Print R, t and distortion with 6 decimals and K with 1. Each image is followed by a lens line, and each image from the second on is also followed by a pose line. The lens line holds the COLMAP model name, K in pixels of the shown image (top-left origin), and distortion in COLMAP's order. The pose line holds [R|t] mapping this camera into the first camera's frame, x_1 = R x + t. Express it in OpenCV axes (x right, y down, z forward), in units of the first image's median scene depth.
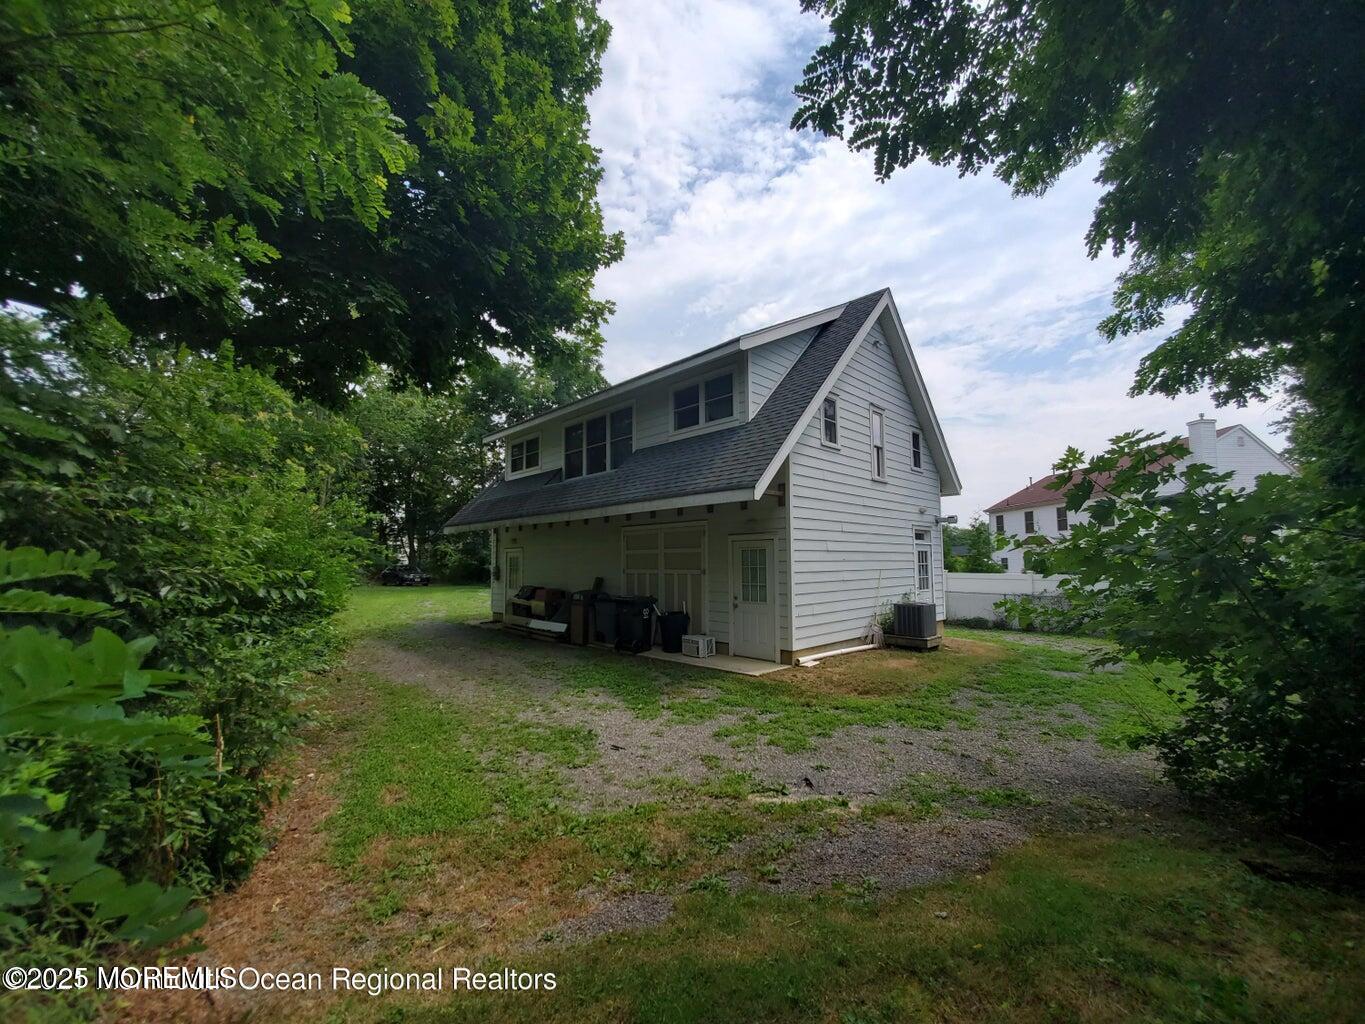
lens RADIAL K [[538.3, 0, 675.4], [0, 538.3, 514.2], [0, 0, 1]] dist [0.000263, -0.008426]
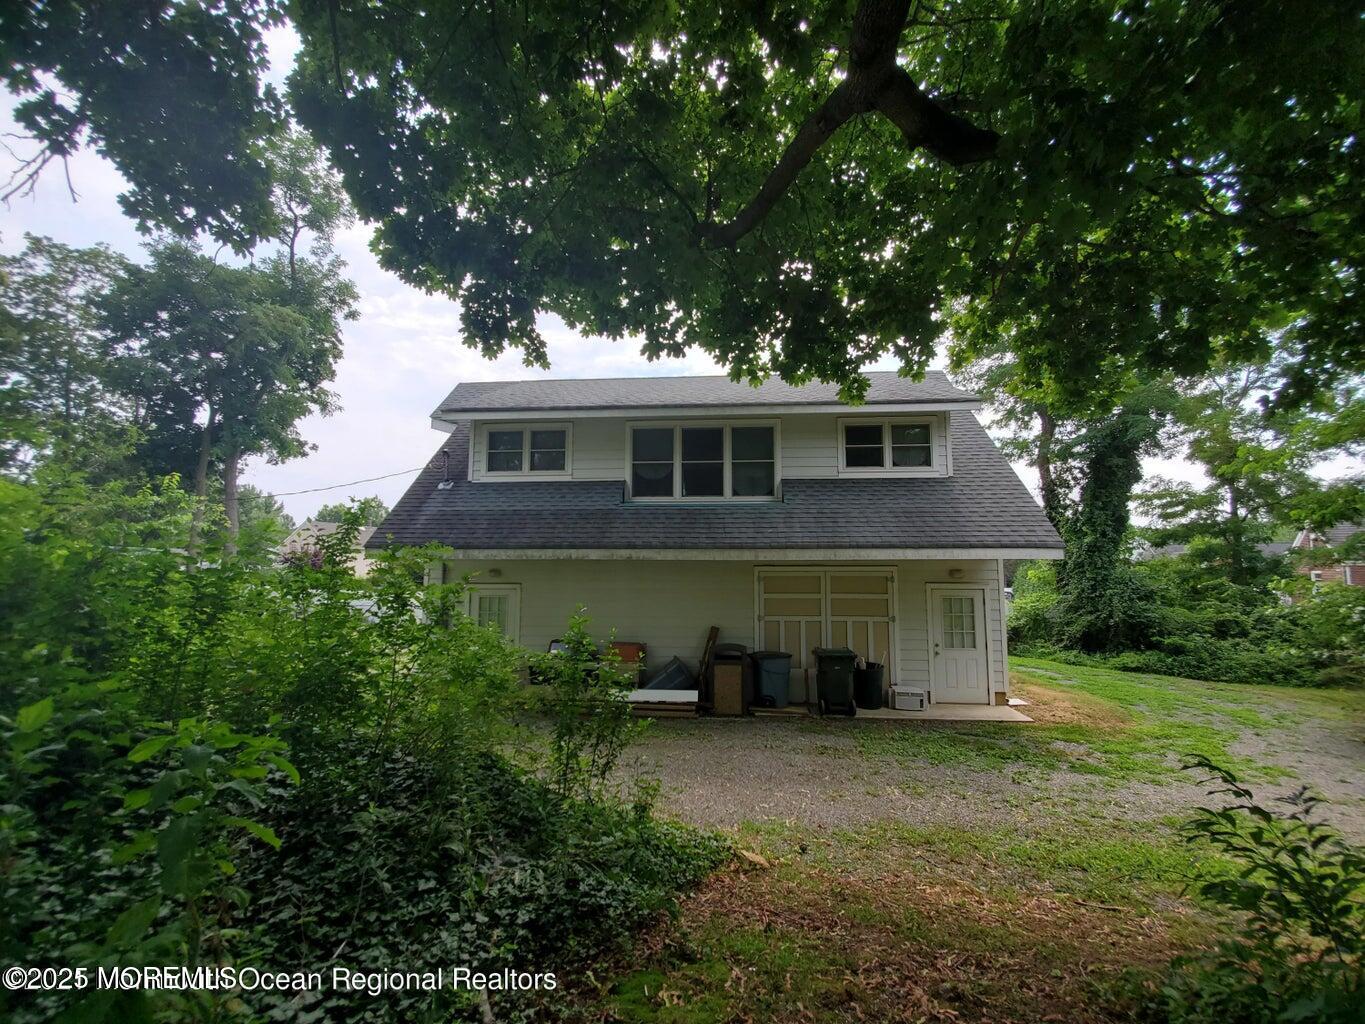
lens RADIAL K [[538.3, 0, 677.1], [0, 538.3, 514.4], [0, 0, 1]] dist [0.000263, -0.008426]
pose [[0.755245, 0.078959, 0.650669, -0.939737], [-0.066847, 0.996820, -0.043374, -0.014854], [-0.652025, -0.010737, 0.758121, 0.550472]]
